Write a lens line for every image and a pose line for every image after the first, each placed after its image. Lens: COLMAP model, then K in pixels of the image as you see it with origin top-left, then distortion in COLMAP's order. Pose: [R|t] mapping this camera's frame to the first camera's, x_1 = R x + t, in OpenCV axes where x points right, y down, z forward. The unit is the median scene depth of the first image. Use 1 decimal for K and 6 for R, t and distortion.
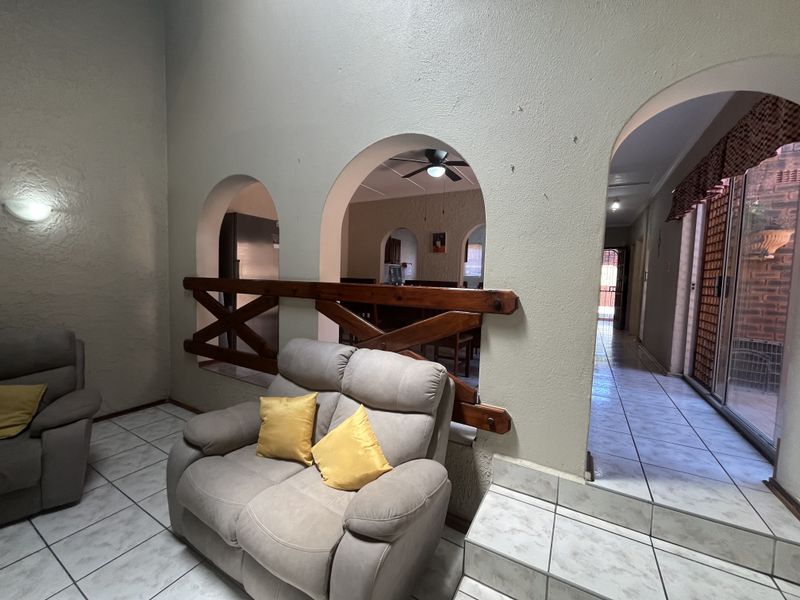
lens RADIAL K [[322.1, 0, 400.0], [0, 322.1, 300.0], [0, 0, 1]] dist [-0.000554, -0.000239]
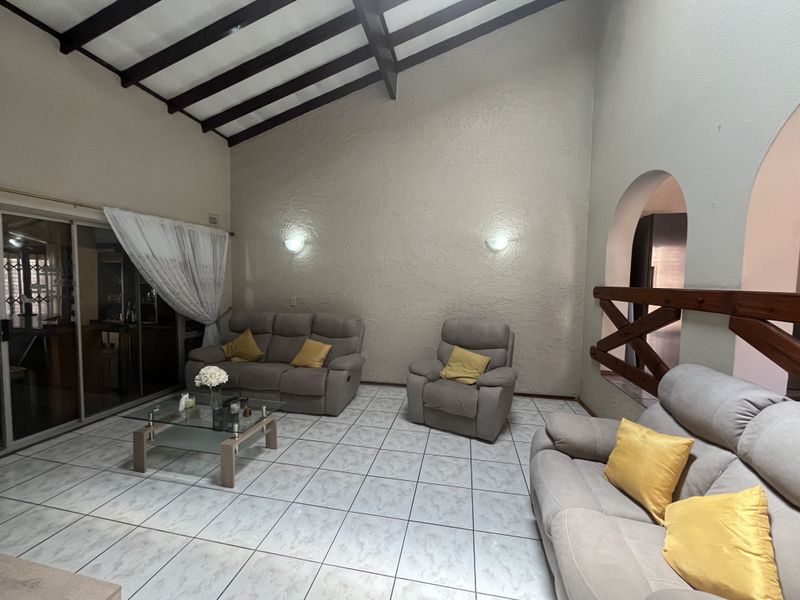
lens RADIAL K [[322.1, 0, 400.0], [0, 322.1, 300.0], [0, 0, 1]] dist [-0.000554, -0.000239]
pose [[0.323907, 0.030662, -0.945592, 0.183455], [-0.064579, 0.997860, 0.010236, 0.004876], [0.943882, 0.057750, 0.325194, 0.097005]]
